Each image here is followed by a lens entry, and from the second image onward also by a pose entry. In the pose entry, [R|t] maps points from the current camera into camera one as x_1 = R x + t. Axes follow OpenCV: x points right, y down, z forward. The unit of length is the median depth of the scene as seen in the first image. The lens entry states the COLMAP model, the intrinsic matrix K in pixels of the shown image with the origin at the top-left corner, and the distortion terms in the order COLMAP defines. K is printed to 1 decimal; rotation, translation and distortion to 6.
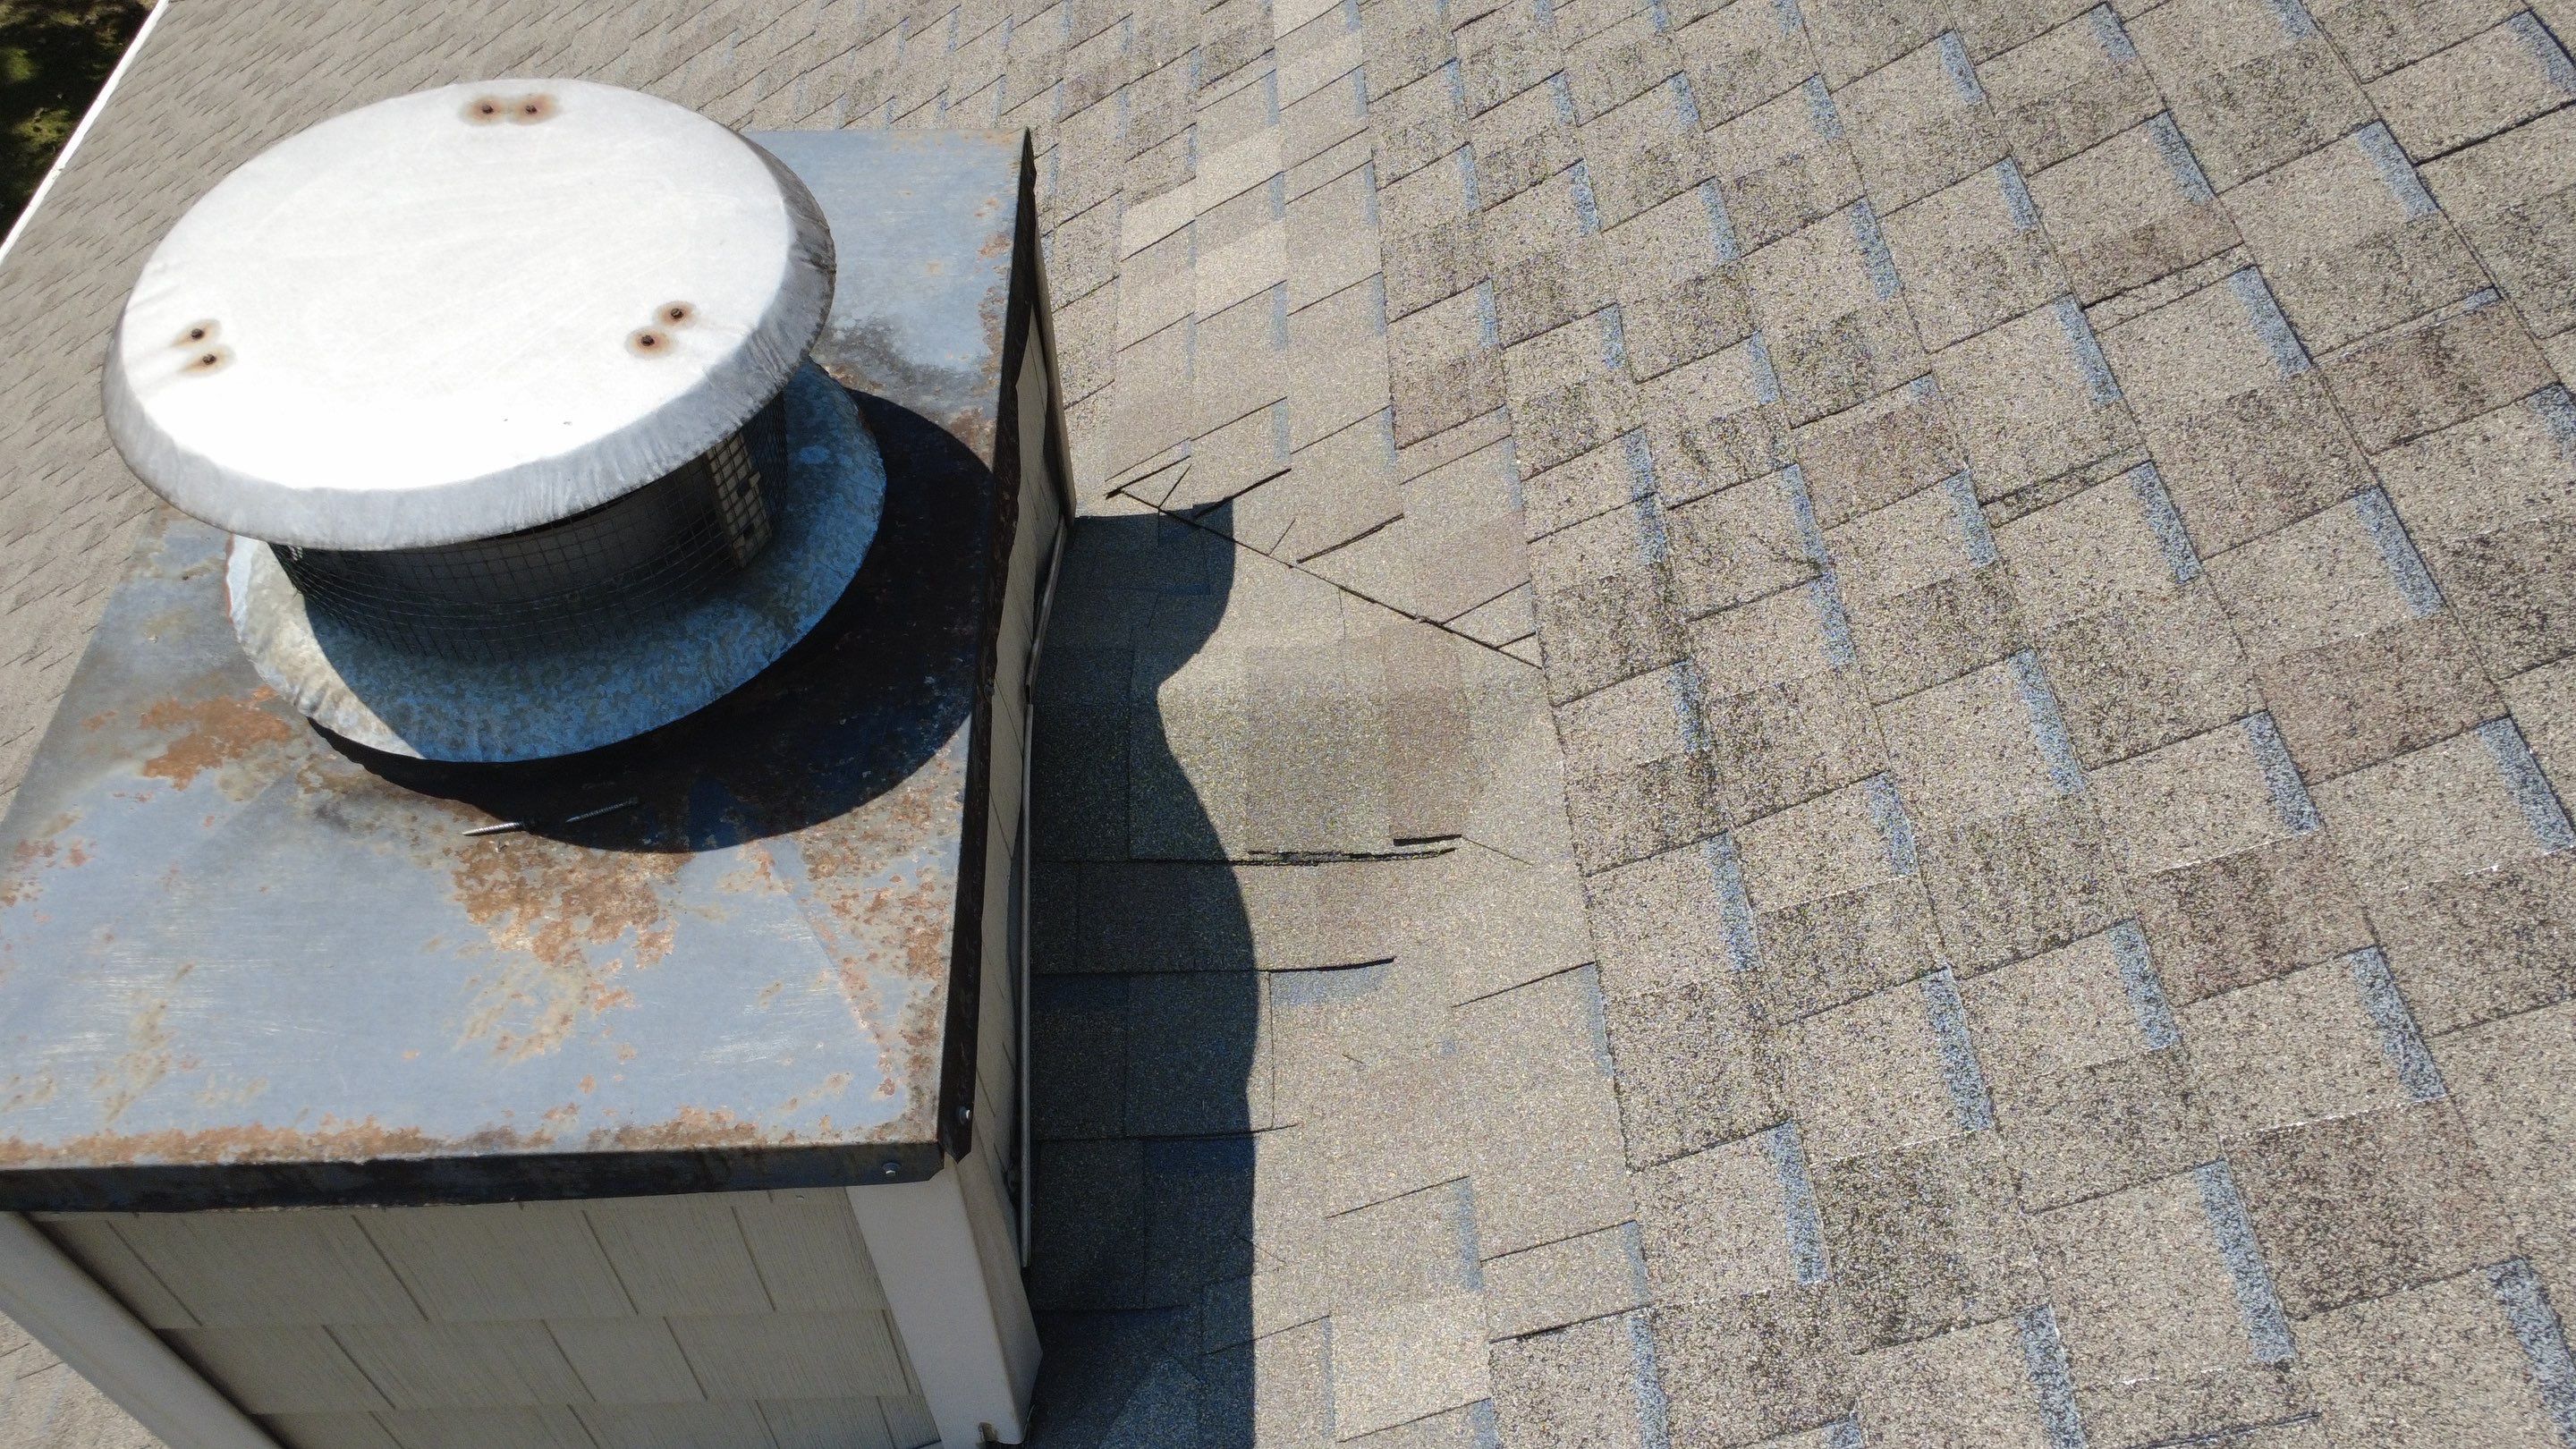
lens RADIAL K [[1886.9, 0, 1285.2], [0, 1886.9, 726.9], [0, 0, 1]] dist [-0.006245, 0.002320]
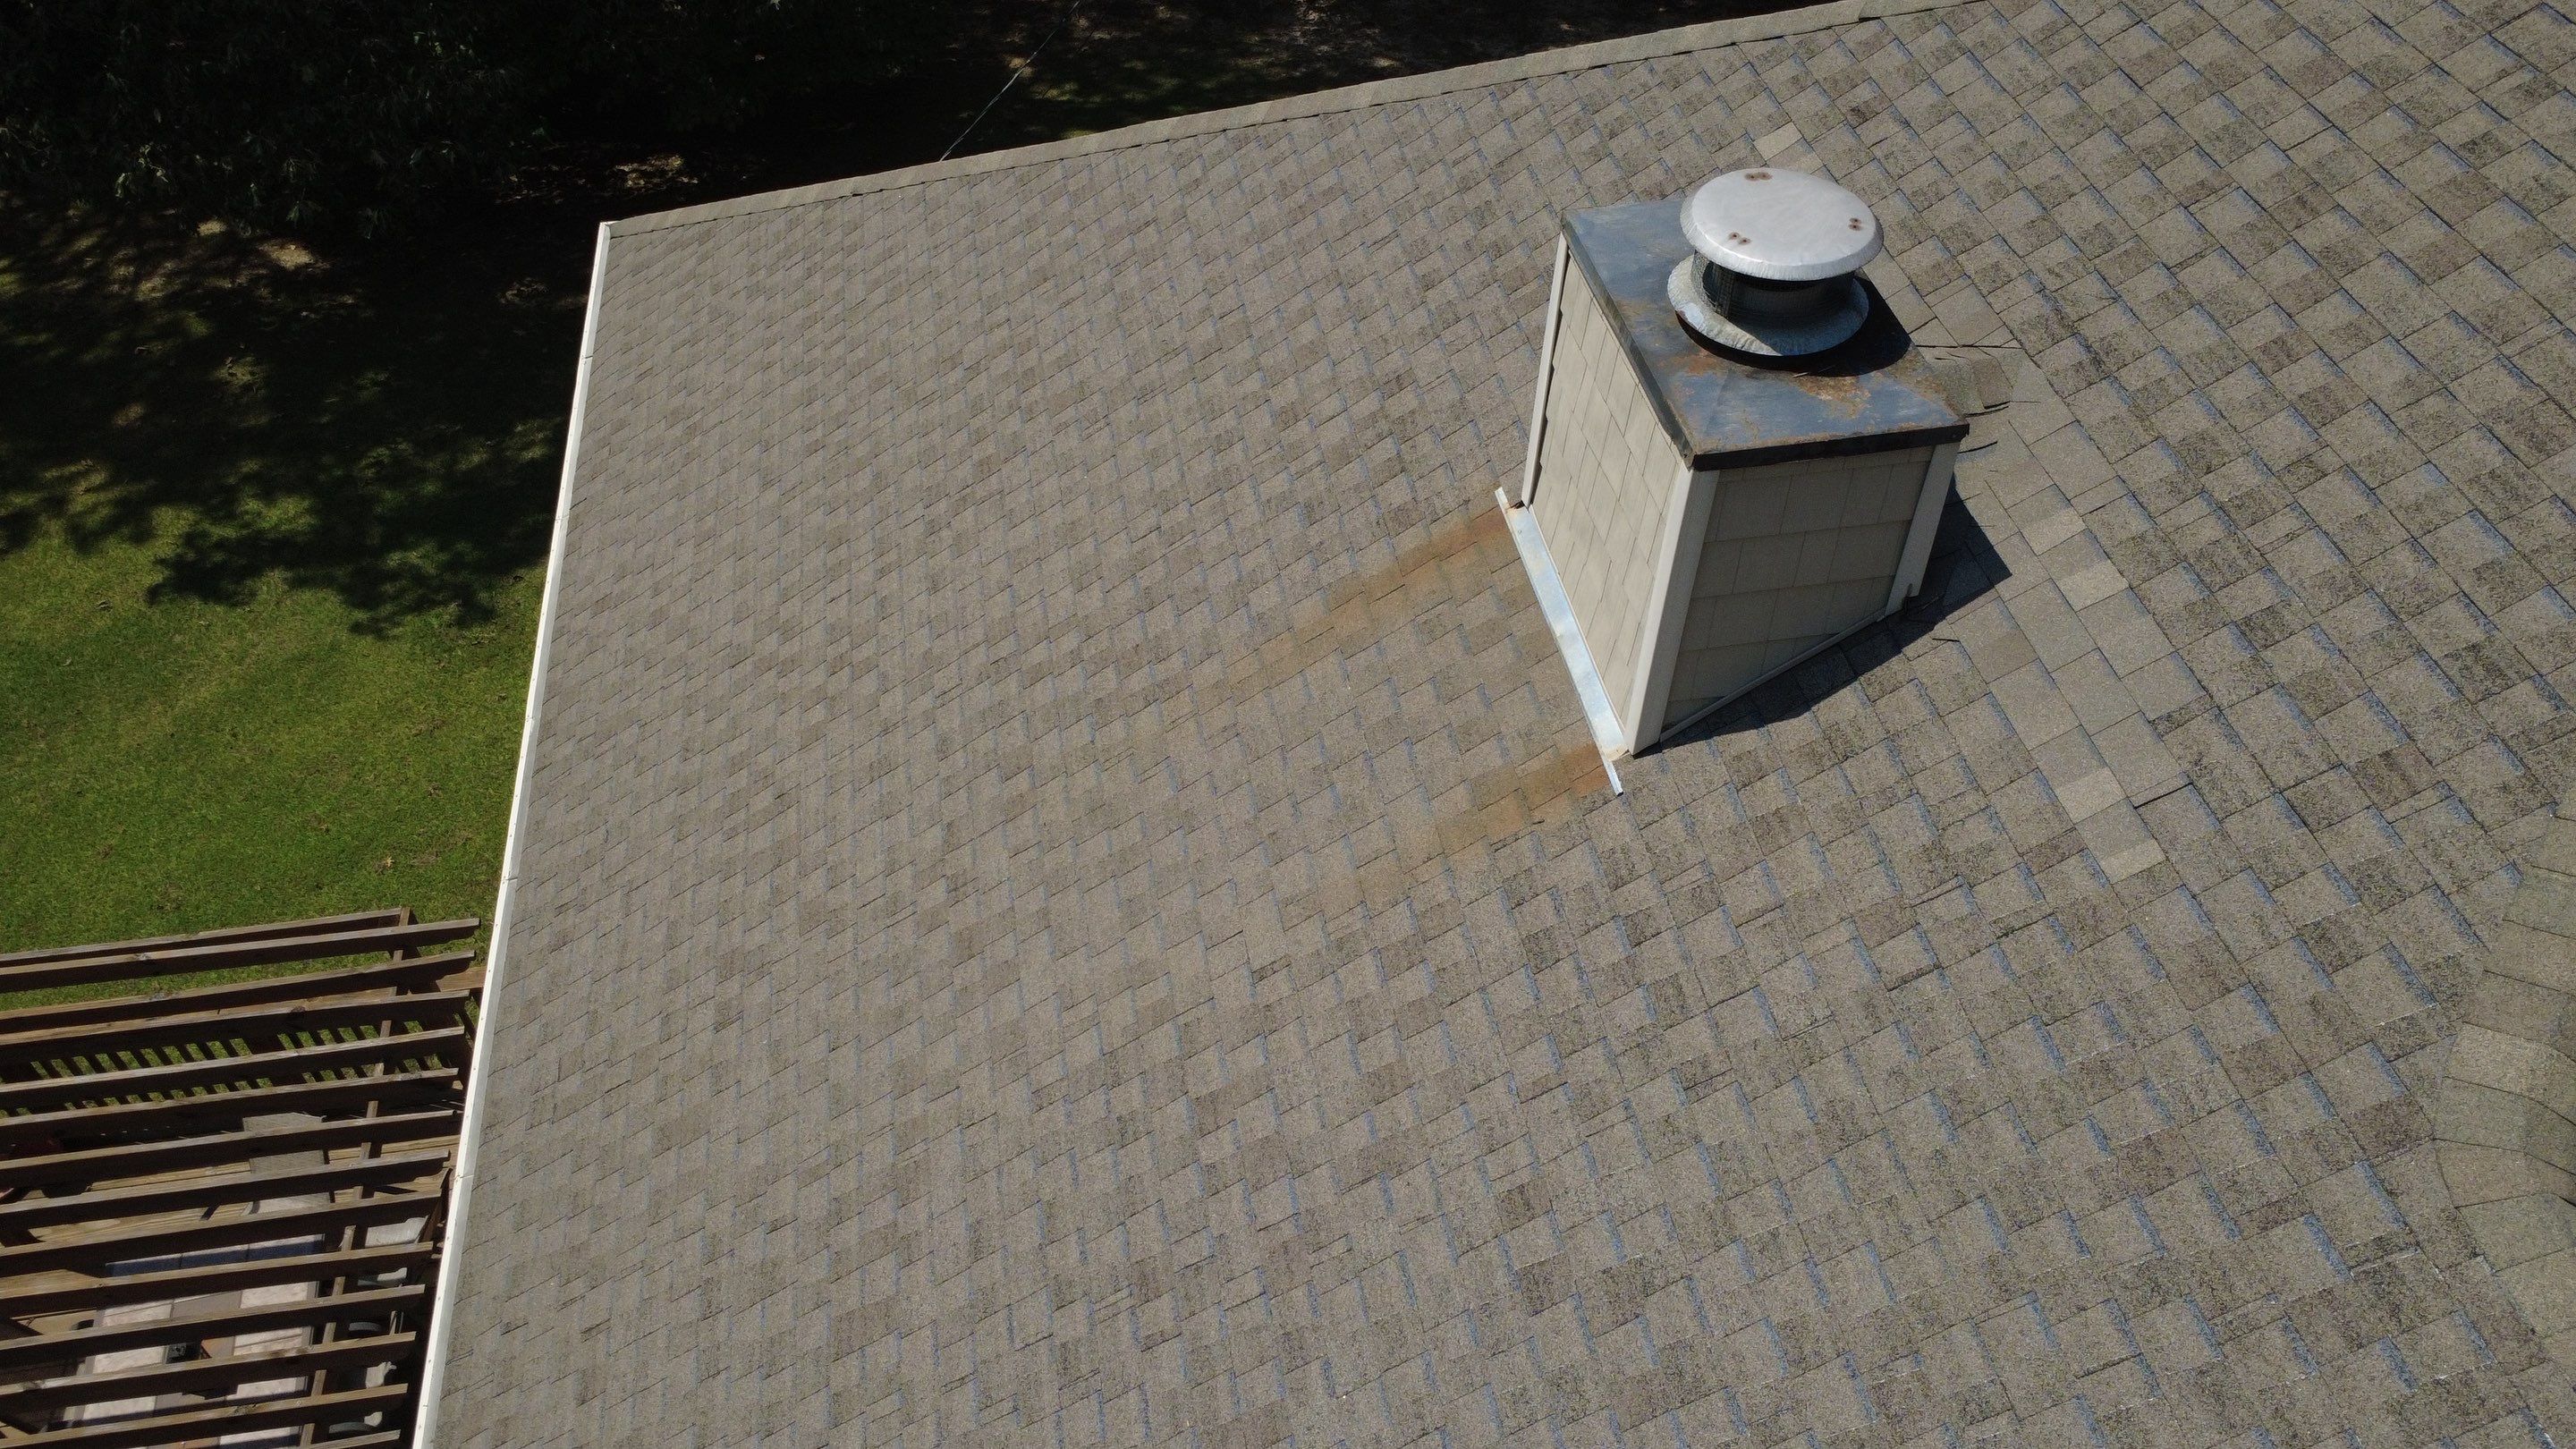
lens RADIAL K [[1886.9, 0, 1284.8], [0, 1886.9, 723.4], [0, 0, 1]] dist [-0.006245, 0.002320]
pose [[0.989974, -0.108505, 0.090433, -1.449765], [0.116269, 0.989528, -0.085527, 0.726620], [-0.080206, 0.095184, 0.992223, -1.913941]]
